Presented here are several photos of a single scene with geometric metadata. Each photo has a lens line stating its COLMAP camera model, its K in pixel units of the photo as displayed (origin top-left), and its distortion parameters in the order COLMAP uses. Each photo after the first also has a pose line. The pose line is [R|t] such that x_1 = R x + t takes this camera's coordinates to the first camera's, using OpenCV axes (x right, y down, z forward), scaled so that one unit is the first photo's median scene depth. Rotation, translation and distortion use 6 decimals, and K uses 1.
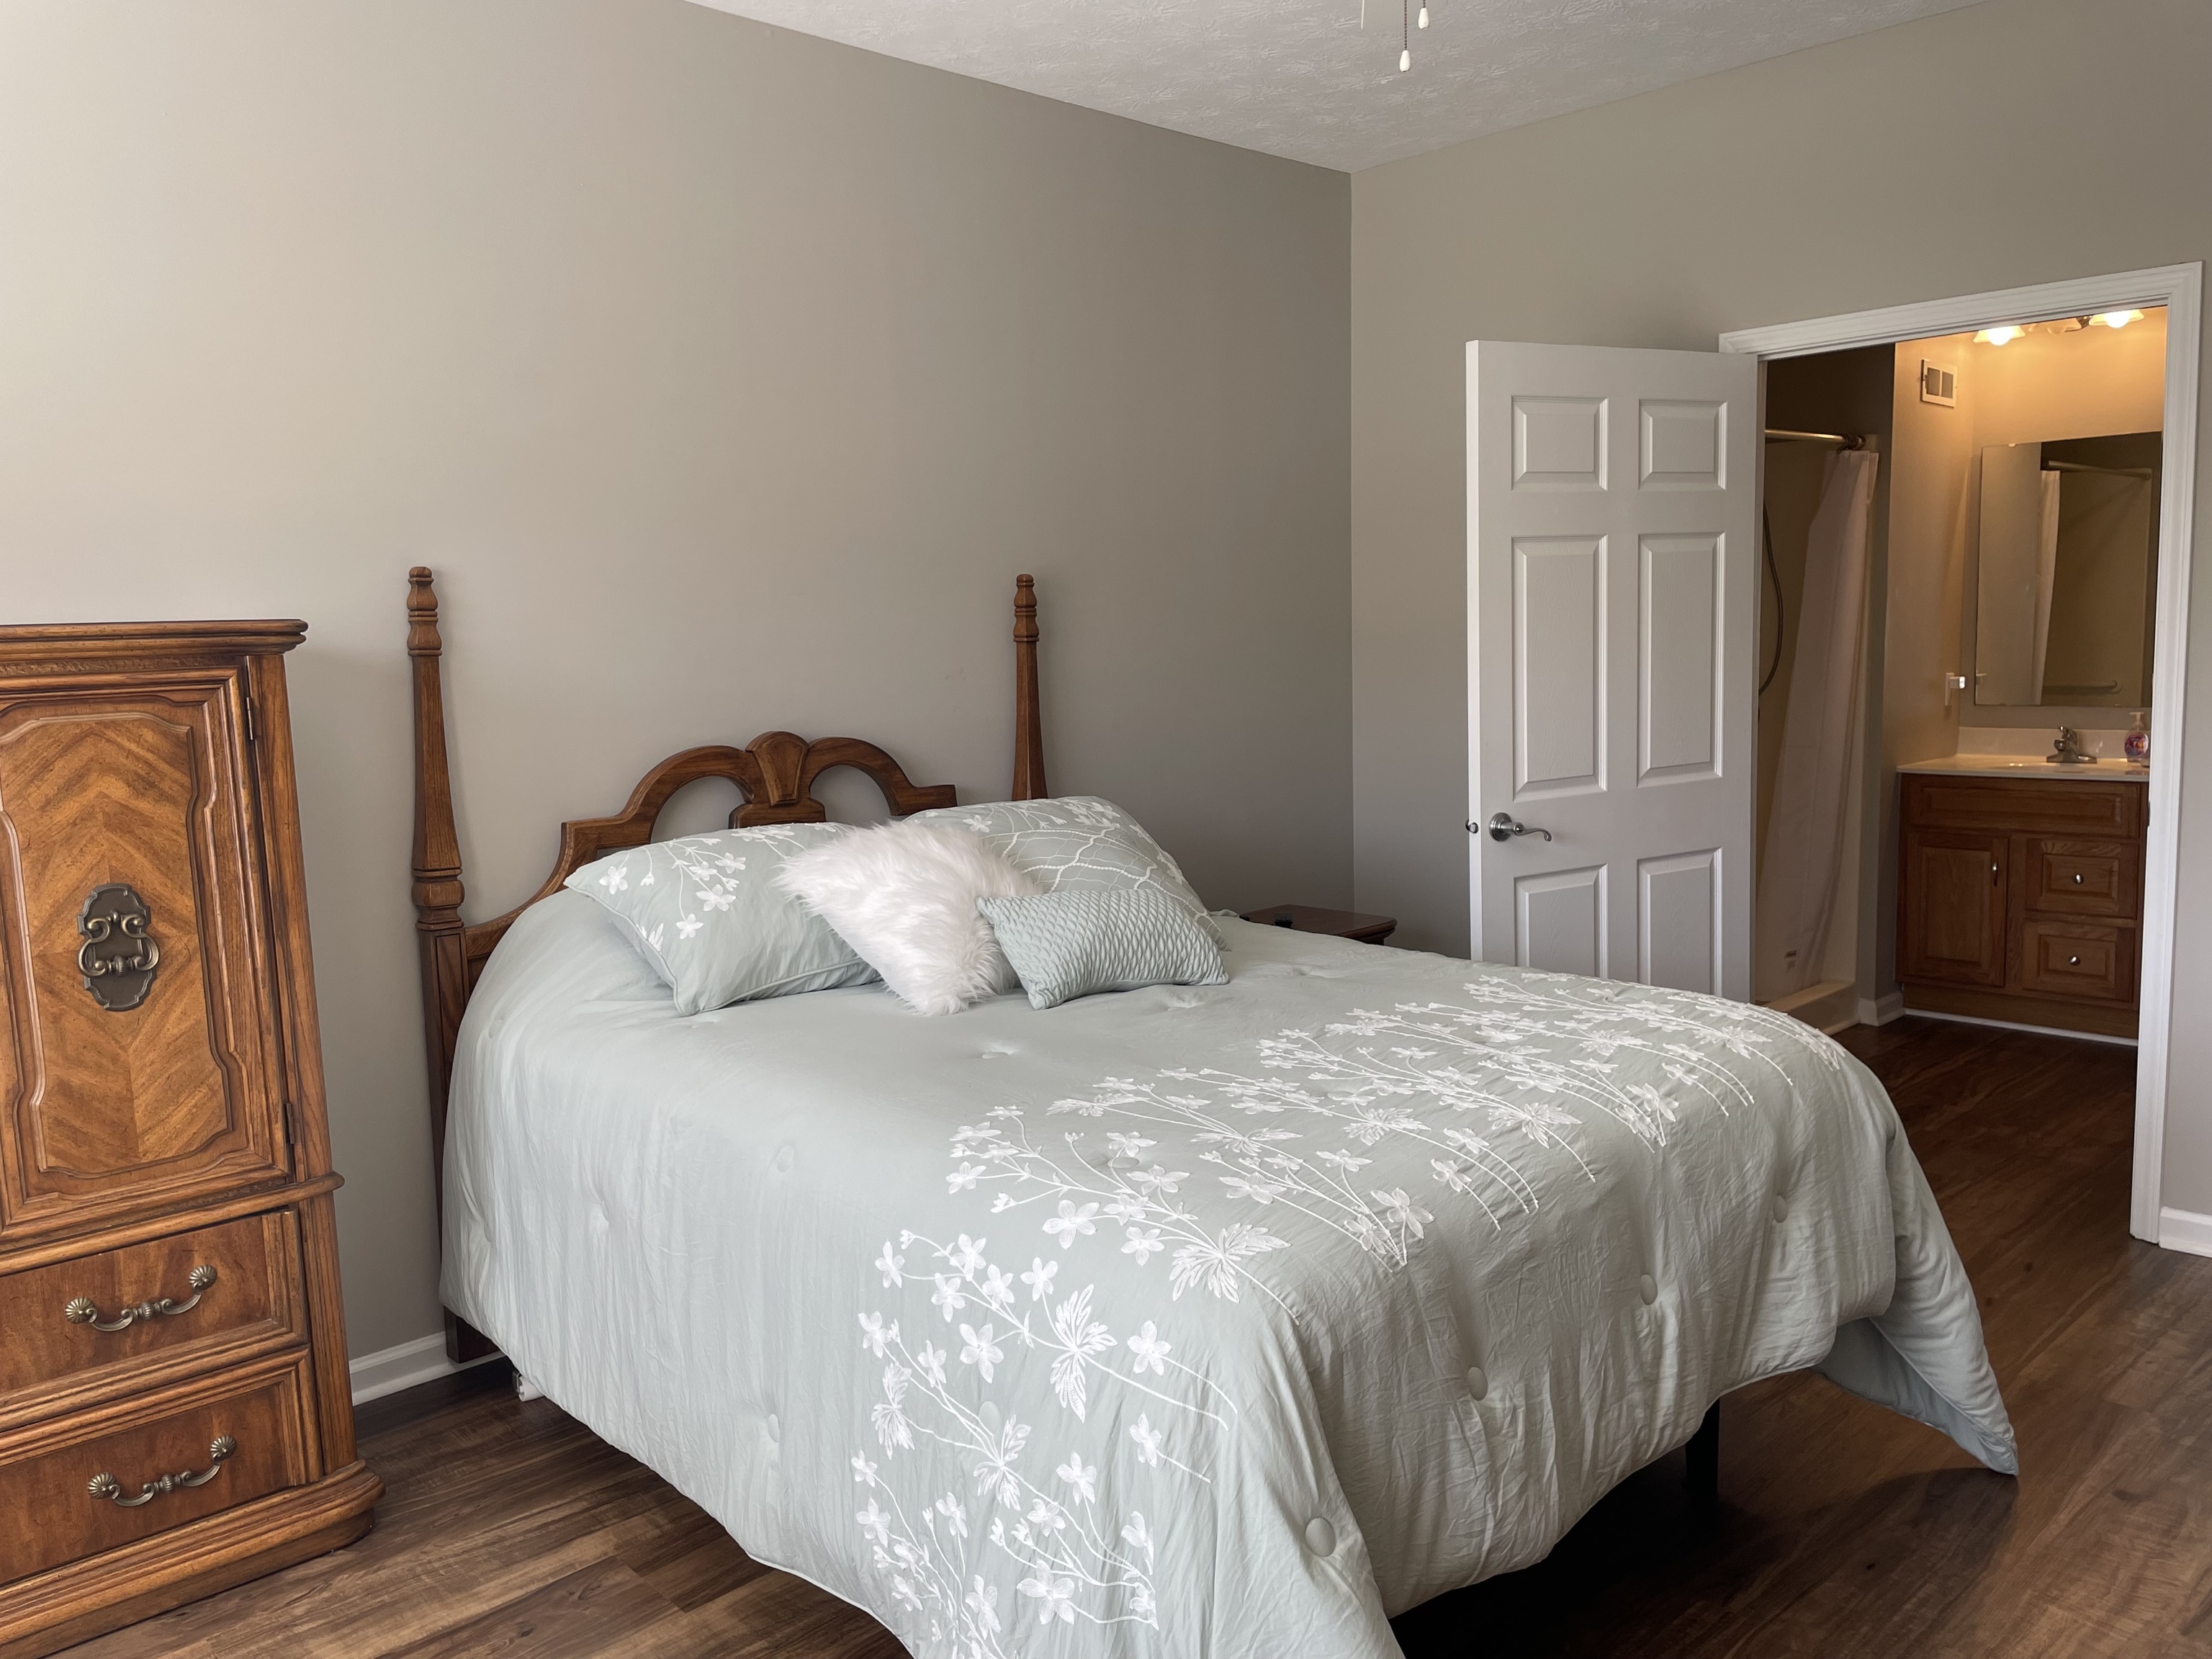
lens RADIAL K [[1657.6, 0, 1086.4], [0, 1657.6, 814.3], [0, 0, 1]] dist [0.021688, -0.033043]
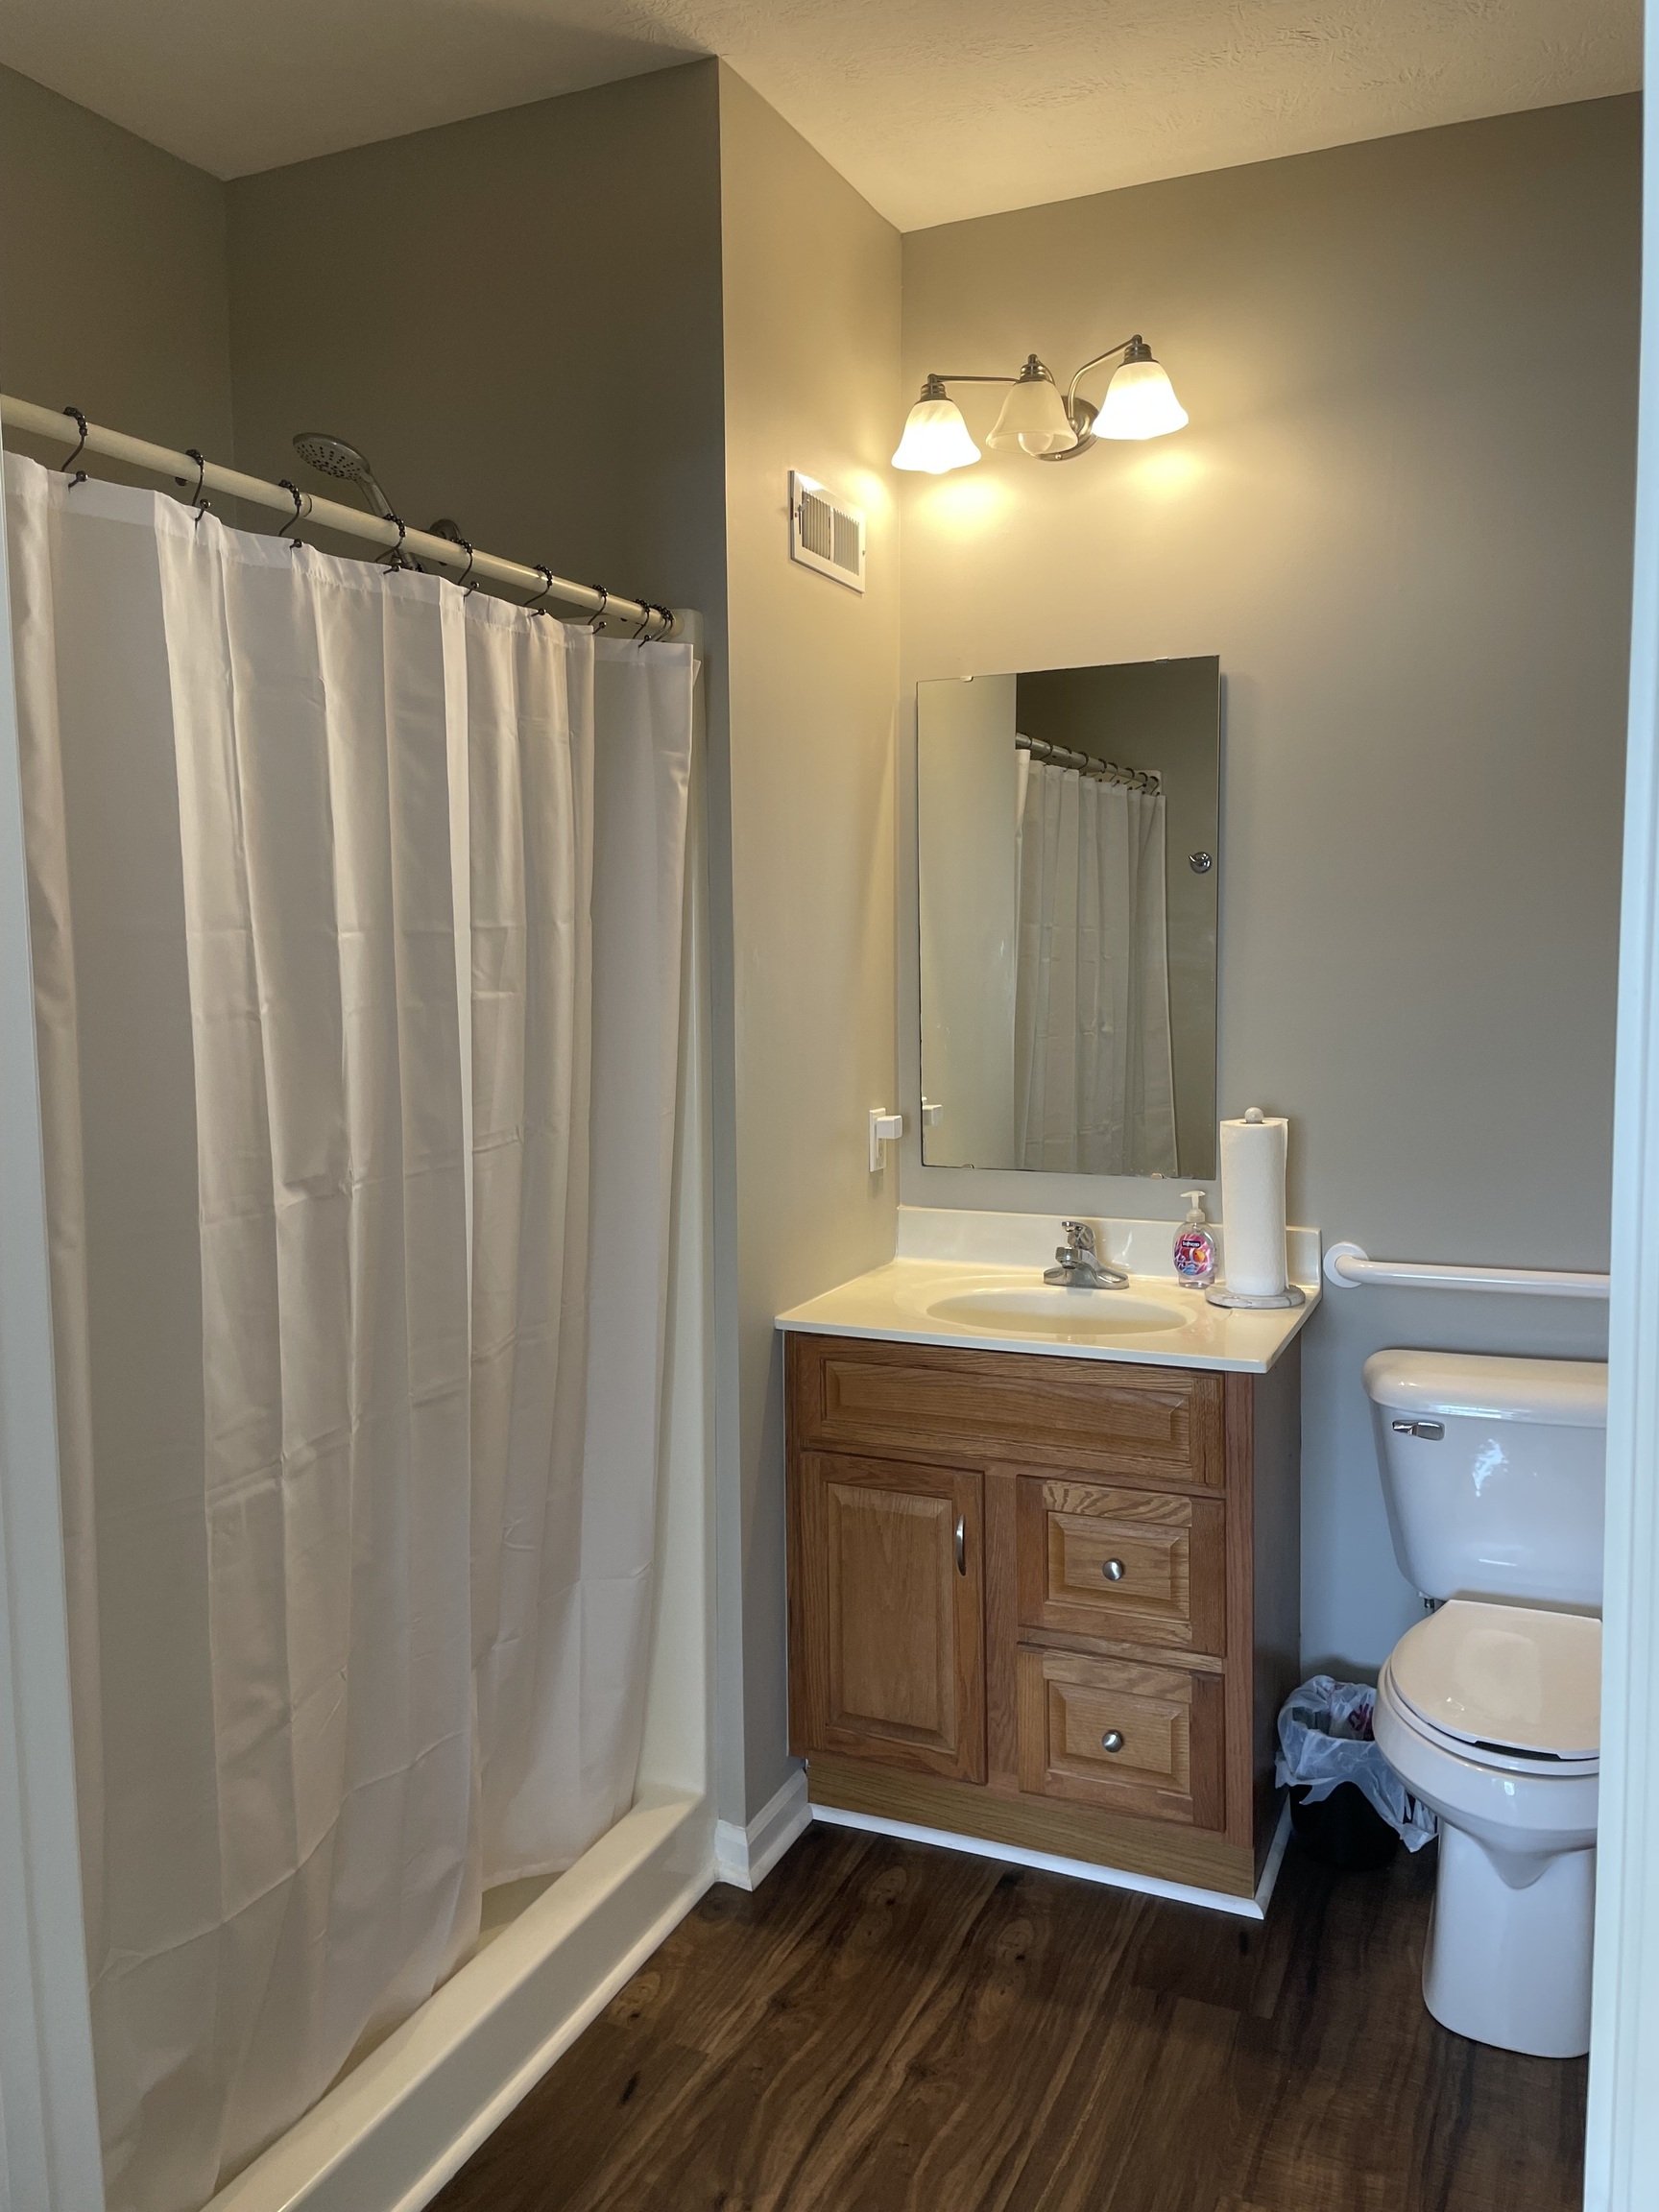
lens RADIAL K [[1657.6, 0, 829.5], [0, 1657.6, 1106.2], [0, 0, 1]] dist [0.021688, -0.033043]
pose [[0.918919, -0.022751, 0.393789, 0.333171], [0.032365, 0.999318, -0.017790, -0.085531], [-0.393116, 0.029093, 0.919029, 0.584290]]
